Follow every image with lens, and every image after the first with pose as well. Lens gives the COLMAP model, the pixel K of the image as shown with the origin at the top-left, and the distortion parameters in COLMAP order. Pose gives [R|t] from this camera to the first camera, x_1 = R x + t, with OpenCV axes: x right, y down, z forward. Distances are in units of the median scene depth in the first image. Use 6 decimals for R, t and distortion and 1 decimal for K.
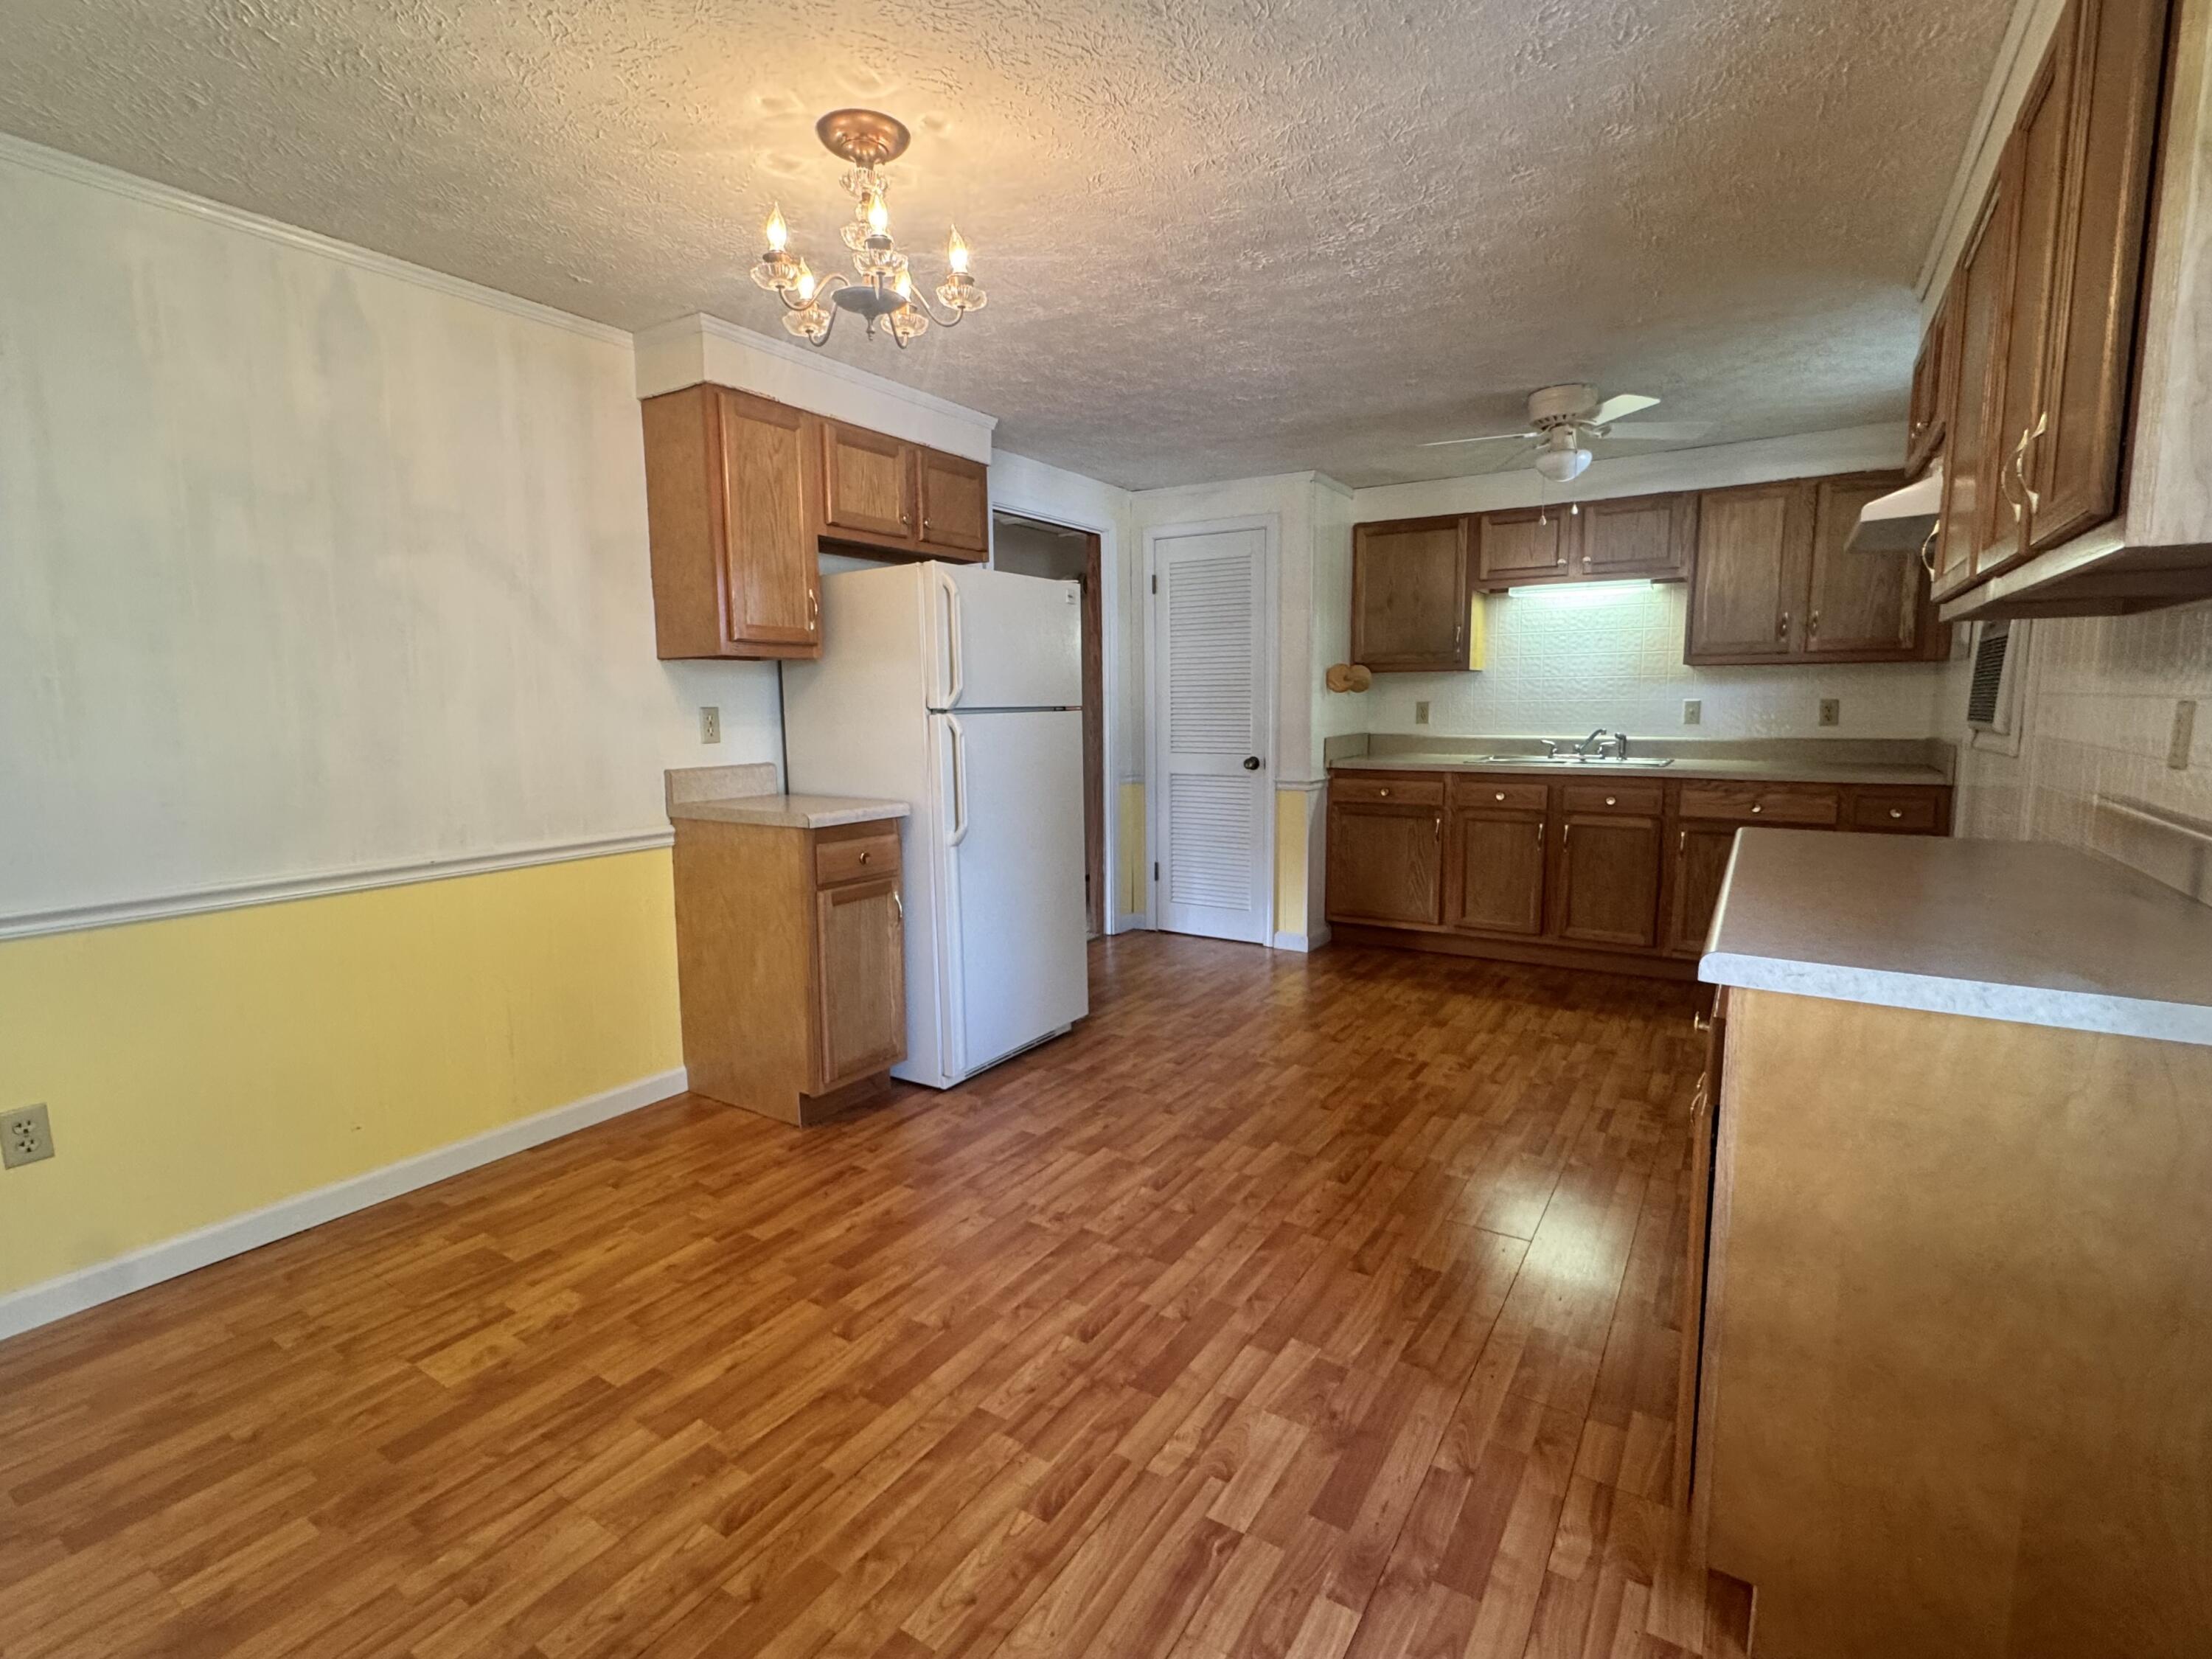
lens RADIAL K [[1030.0, 0, 1106.0], [0, 1030.0, 829.5], [0, 0, 1]] dist [-0.000076, 0.000004]
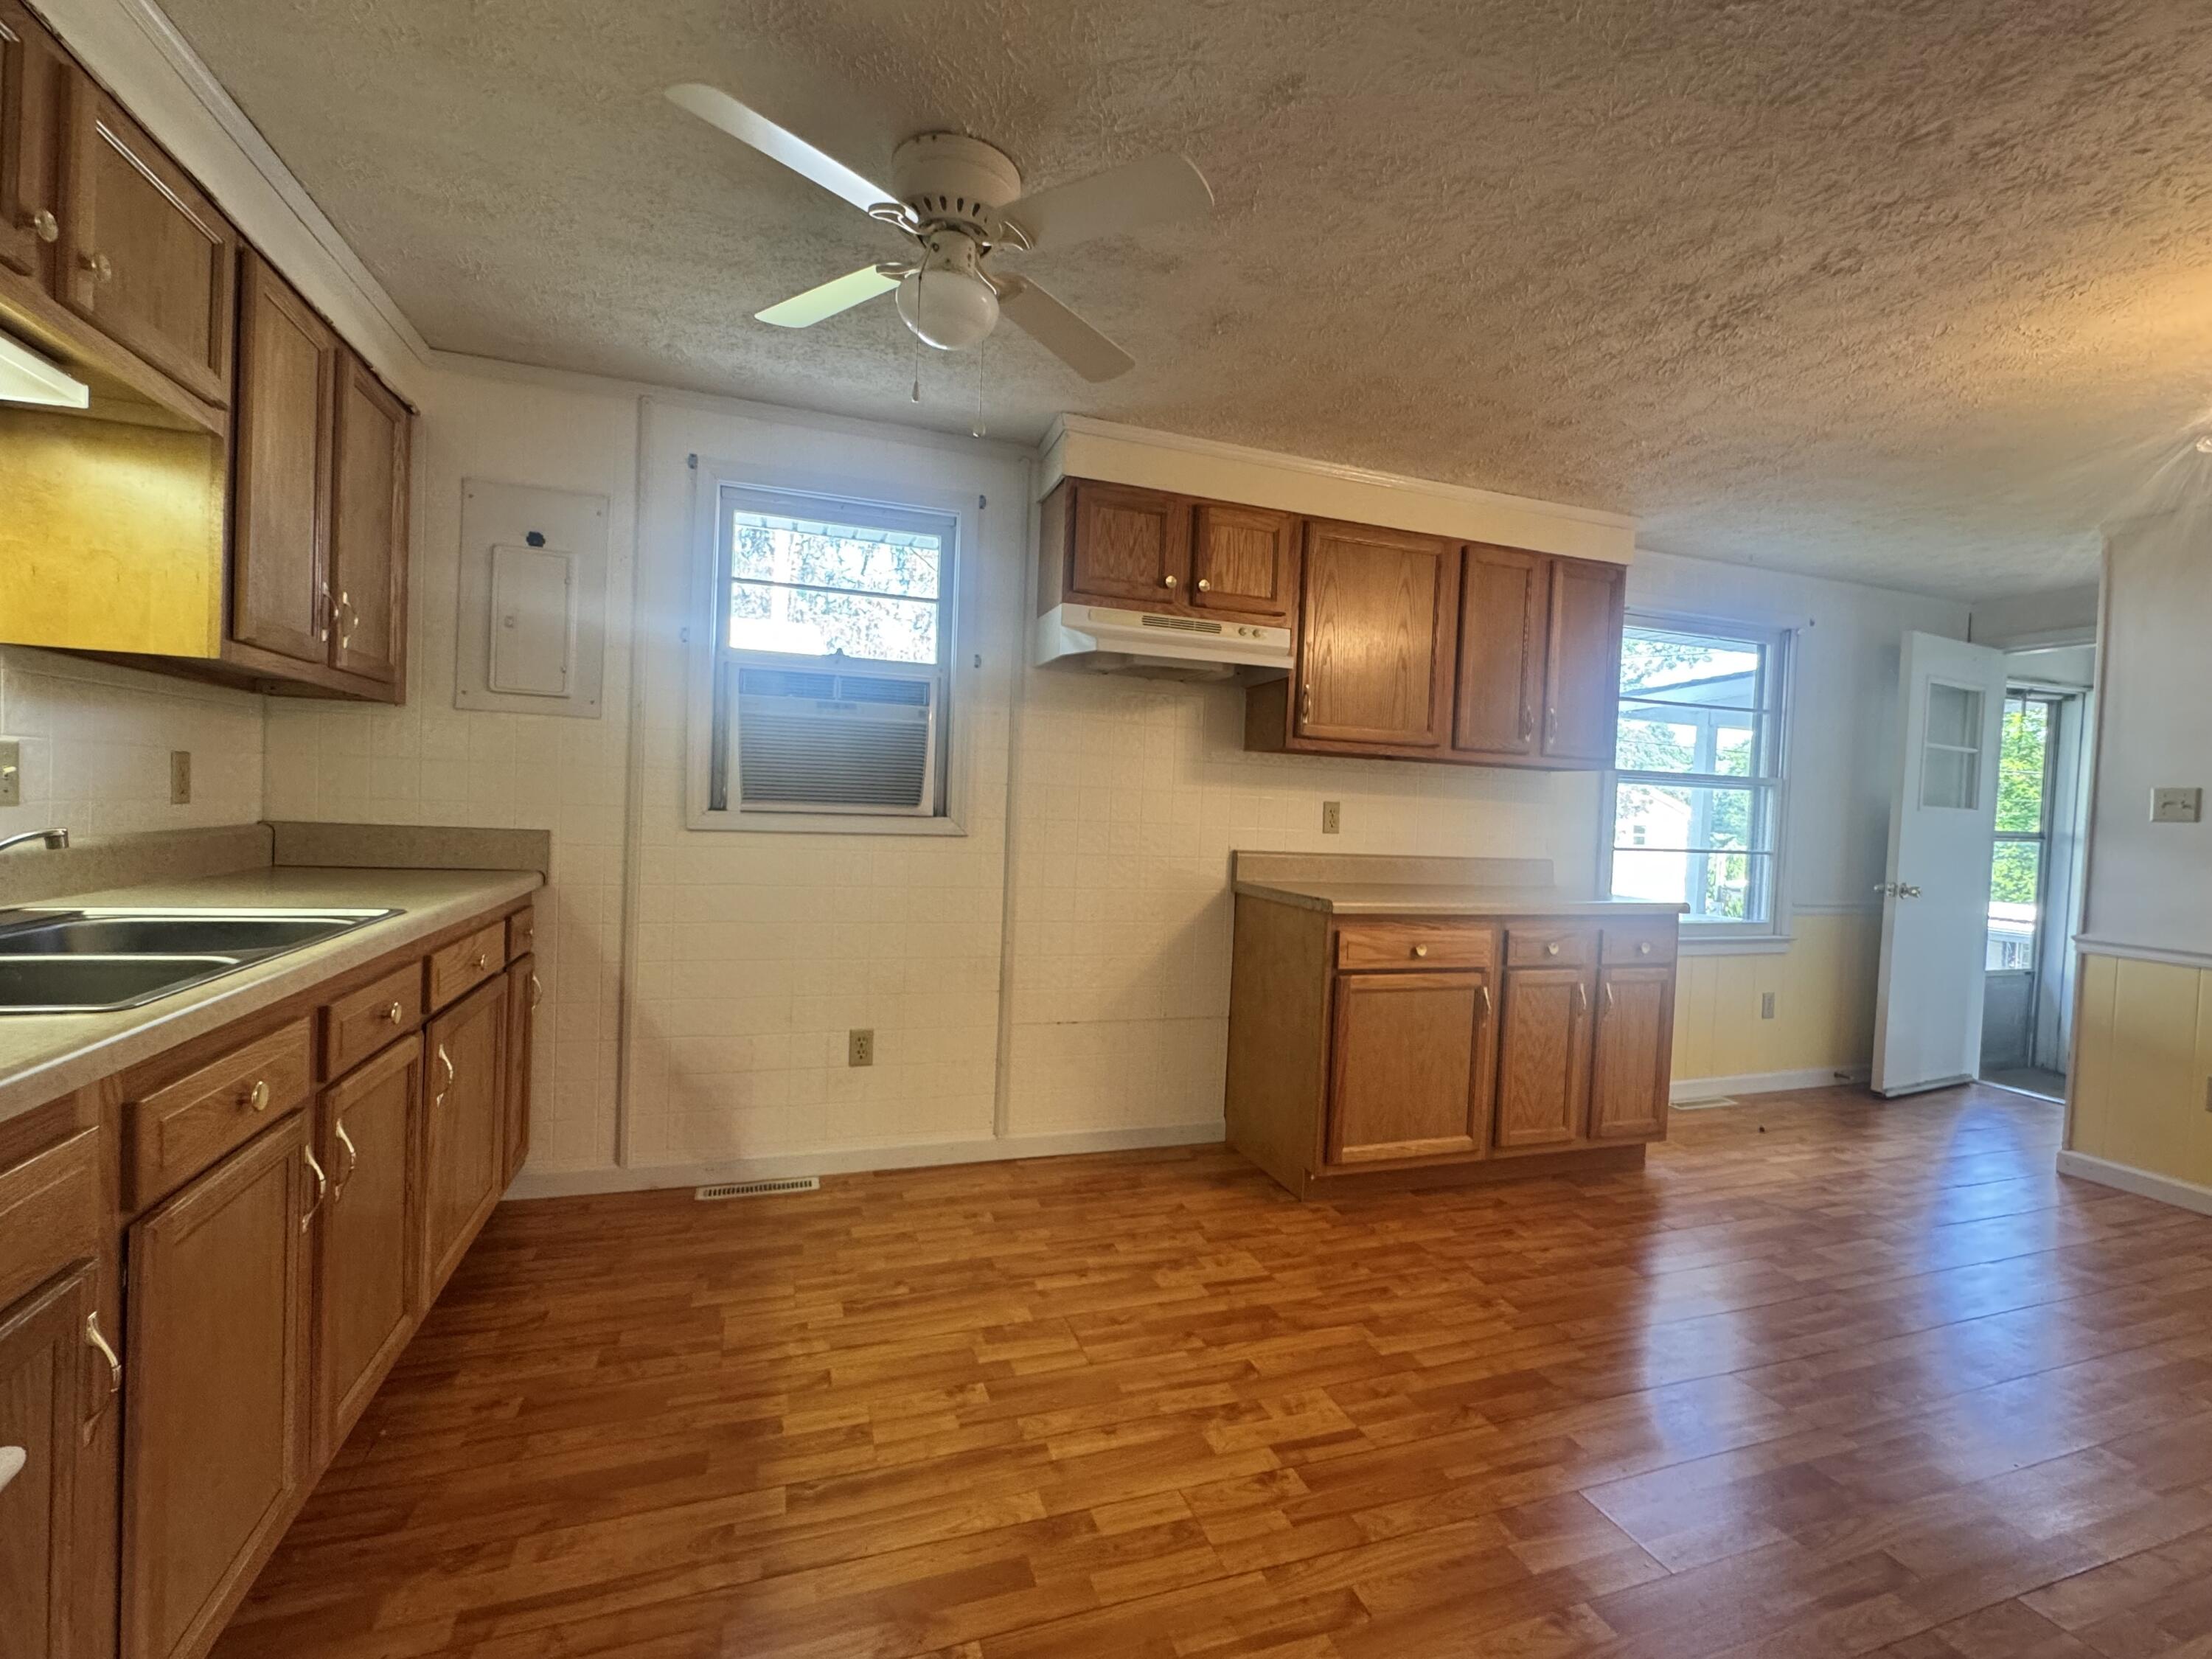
lens RADIAL K [[951.7, 0, 1106.0], [0, 951.7, 829.5], [0, 0, 1]] dist [-0.000385, -0.000015]
pose [[-0.786455, -0.044999, 0.616006, 0.082534], [0.036842, 0.992149, 0.119512, -0.162726], [-0.616548, 0.116686, -0.778623, 1.382022]]
